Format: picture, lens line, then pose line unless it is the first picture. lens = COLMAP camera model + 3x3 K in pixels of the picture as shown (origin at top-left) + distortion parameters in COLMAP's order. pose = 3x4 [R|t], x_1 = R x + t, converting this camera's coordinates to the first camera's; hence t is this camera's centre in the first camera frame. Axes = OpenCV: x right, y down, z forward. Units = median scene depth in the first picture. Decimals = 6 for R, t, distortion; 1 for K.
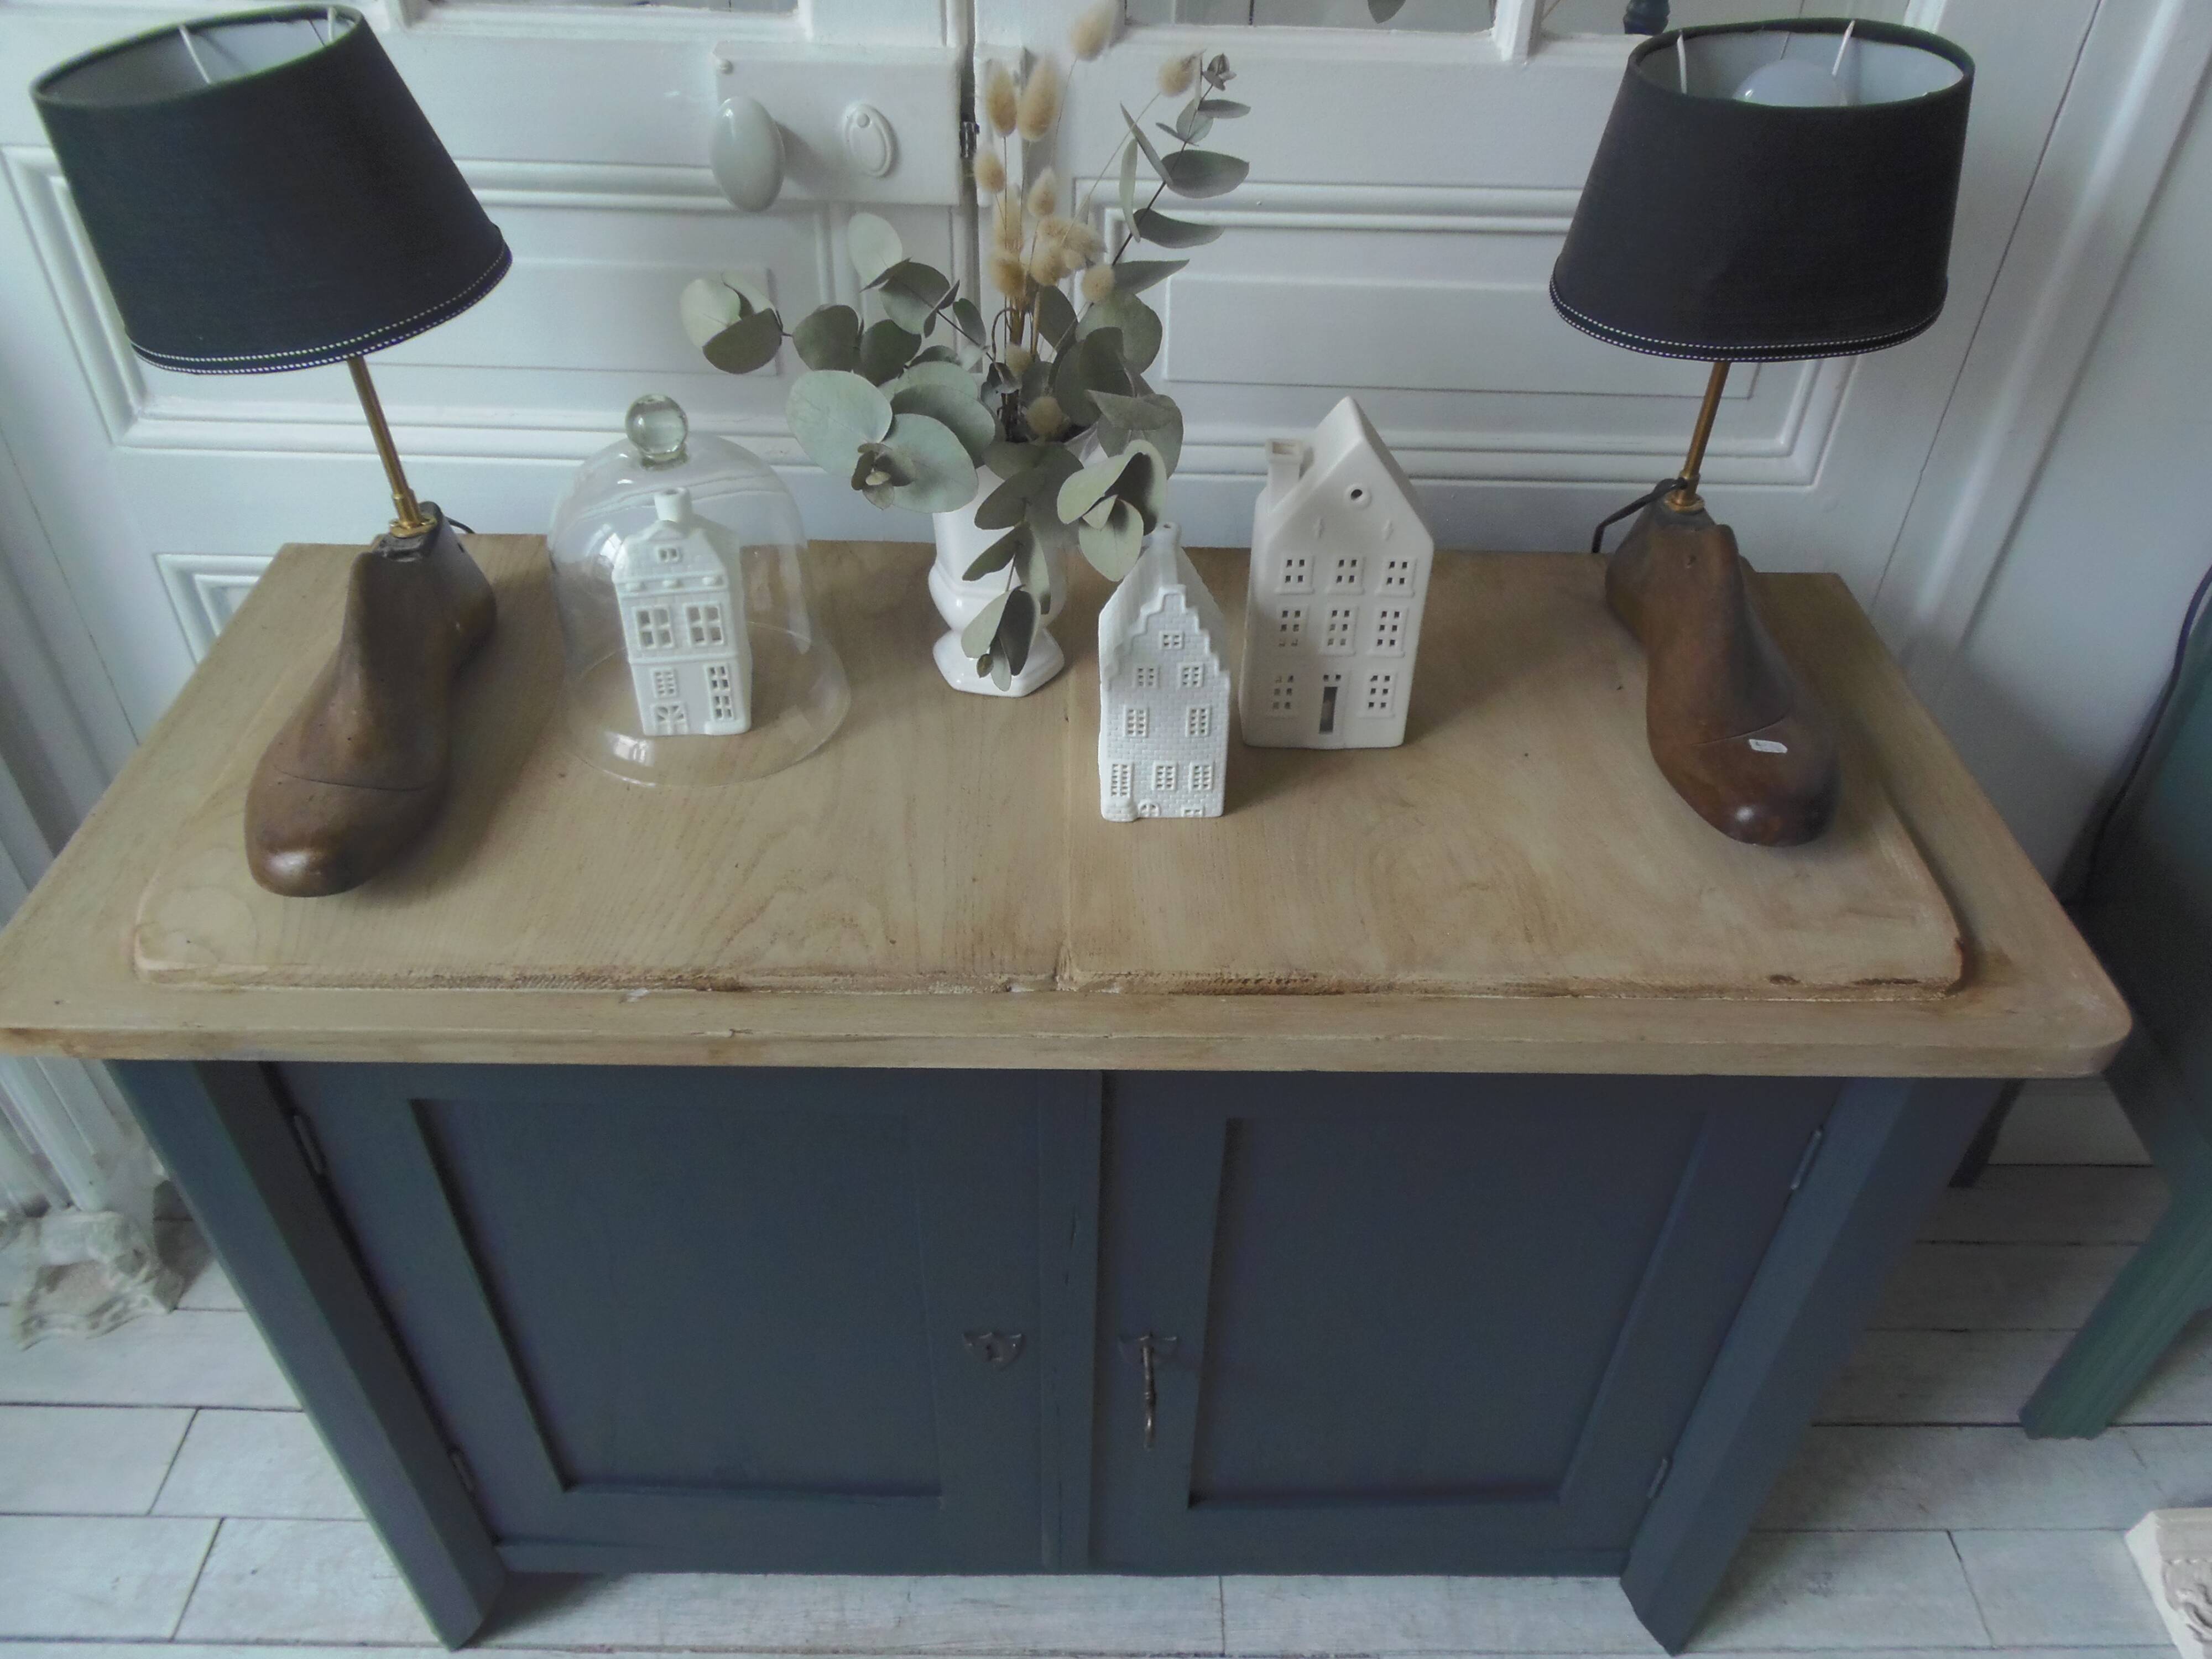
lens RADIAL K [[1605.0, 0, 1132.2], [0, 1605.0, 772.8], [0, 0, 1]] dist [-0.007086, -0.006123]
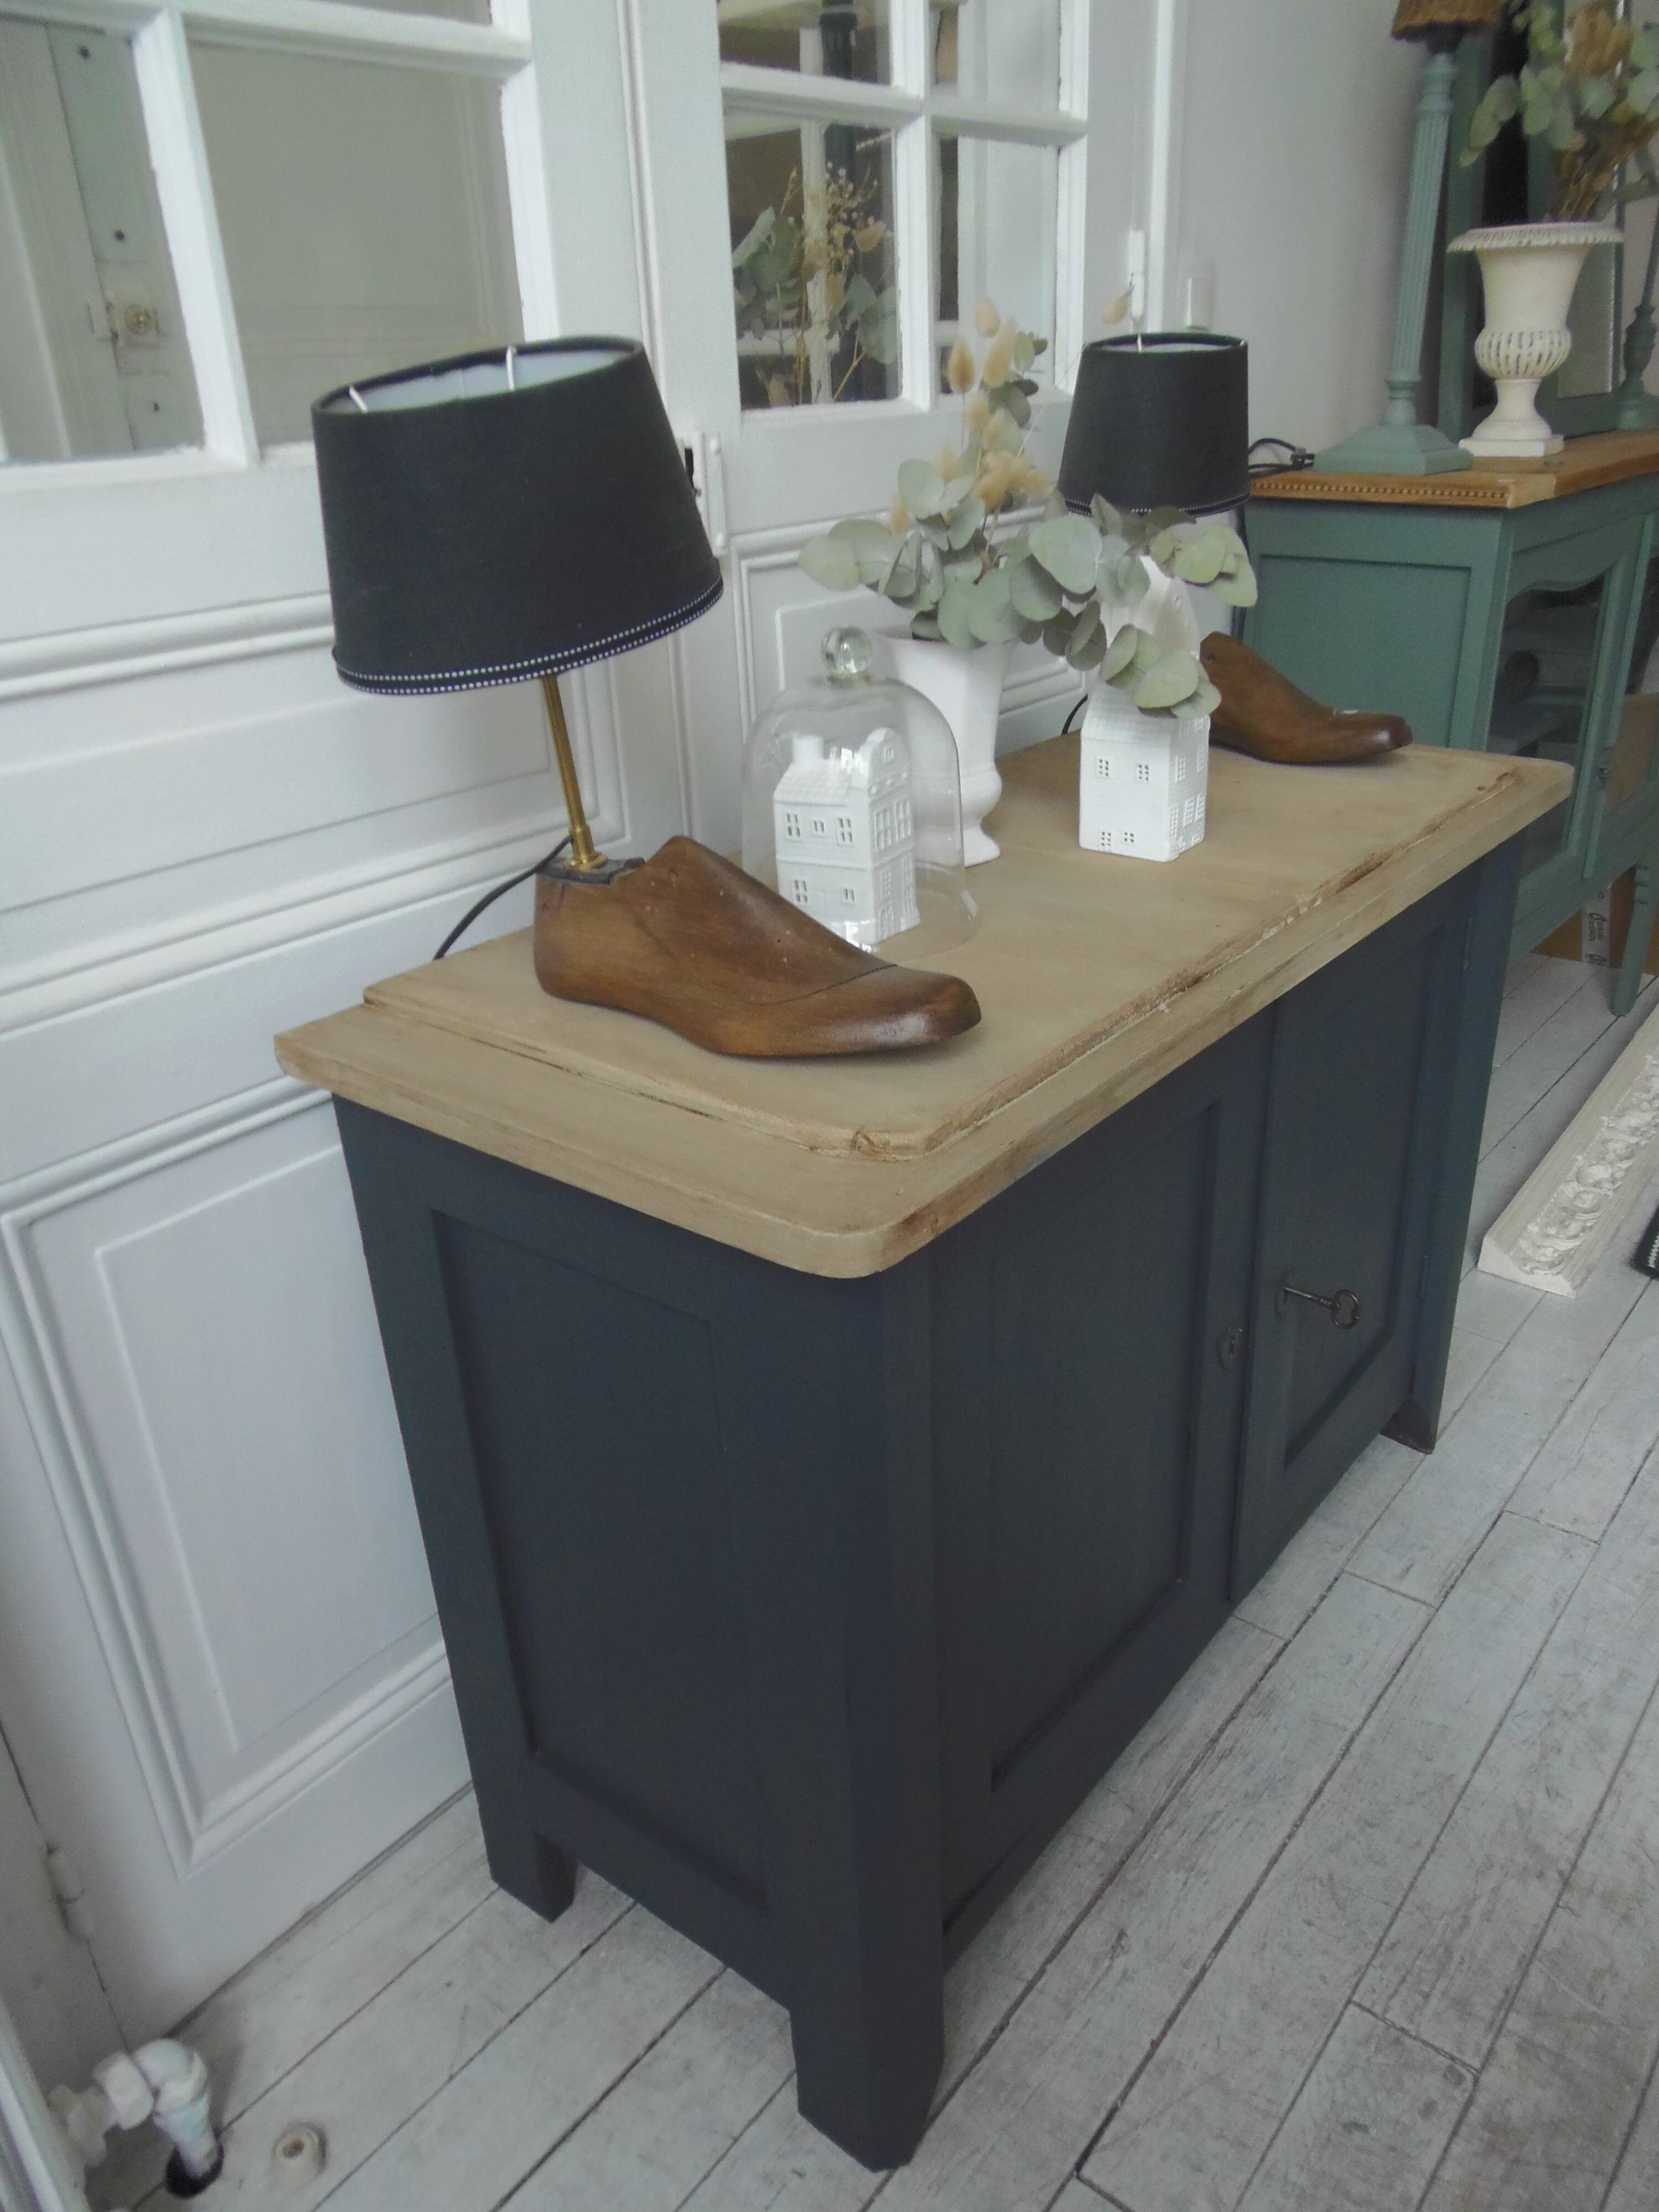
lens RADIAL K [[1605.0, 0, 856.3], [0, 1605.0, 1124.6], [0, 0, 1]] dist [-0.007086, -0.006123]
pose [[0.624823, -0.382427, 0.680695, -1.010046], [0.529010, 0.848570, -0.008846, 0.077623], [-0.574234, 0.365621, 0.732514, 0.211265]]
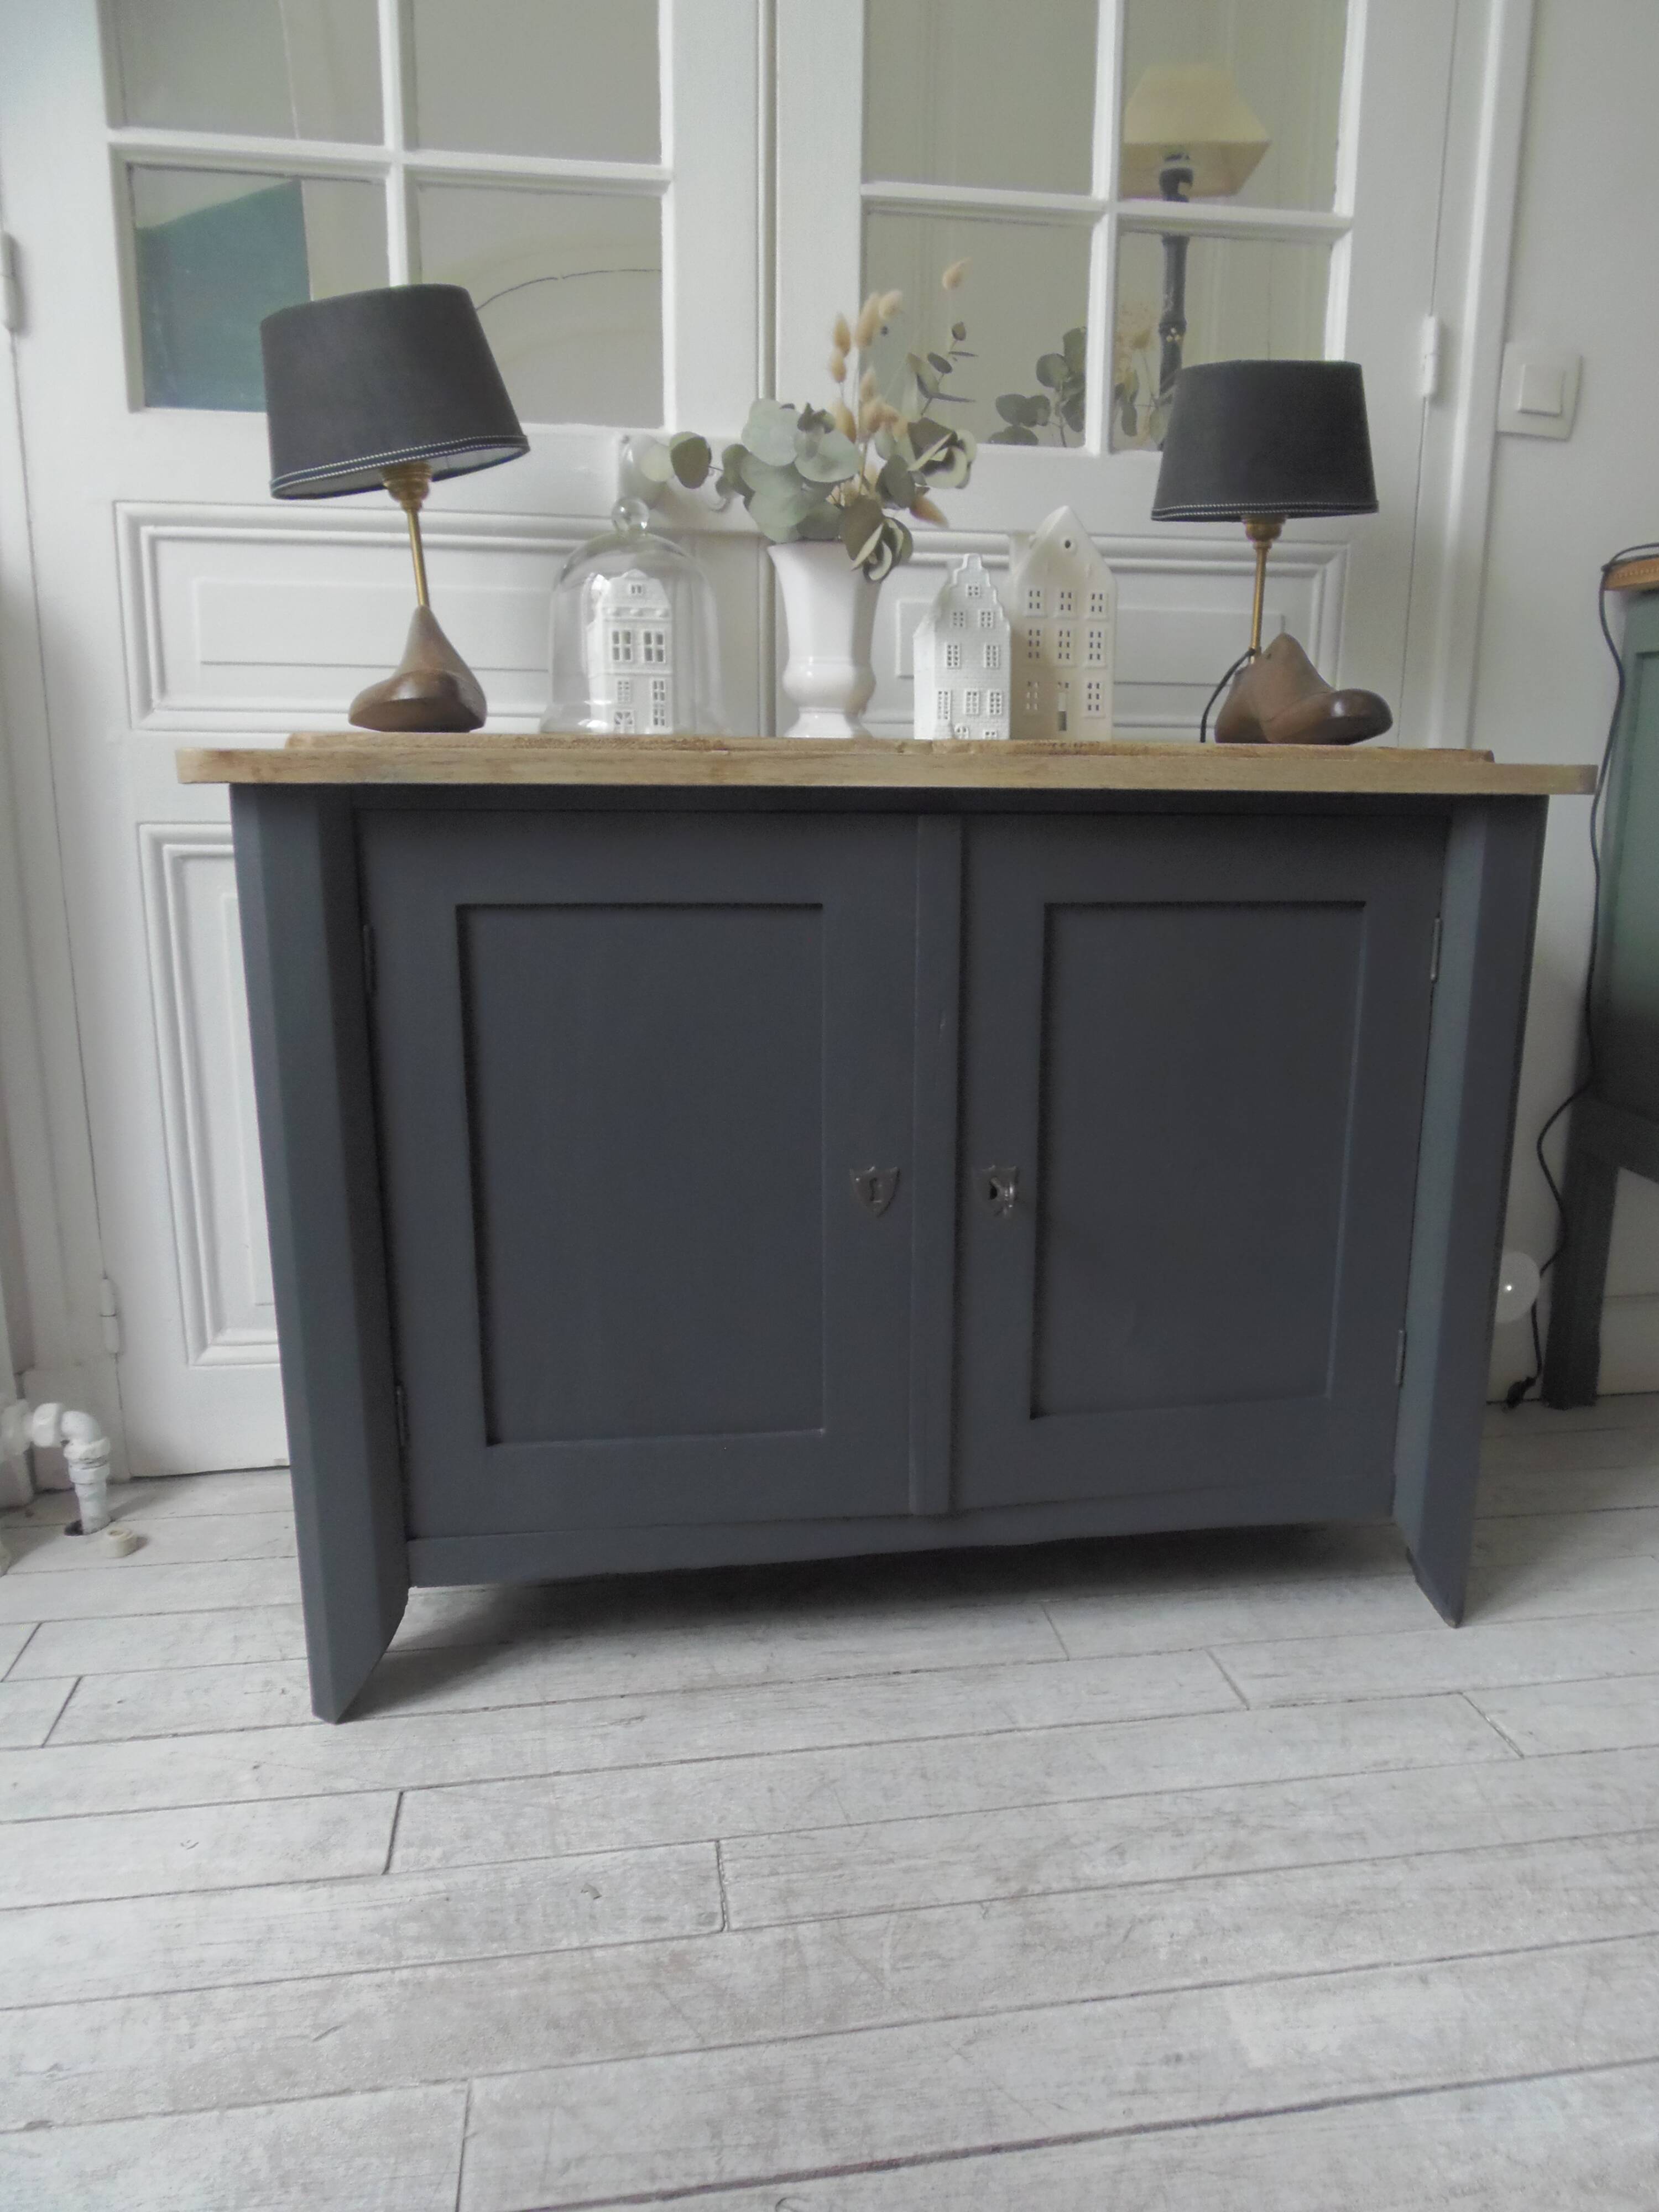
lens RADIAL K [[1589.2, 0, 886.4], [0, 1589.2, 1147.1], [0, 0, 1]] dist [0.001020, -0.021476]
pose [[0.986973, -0.055380, 0.151054, -0.261411], [0.114729, 0.900479, -0.419494, 0.842246], [-0.112789, 0.431359, 0.895102, -0.129771]]
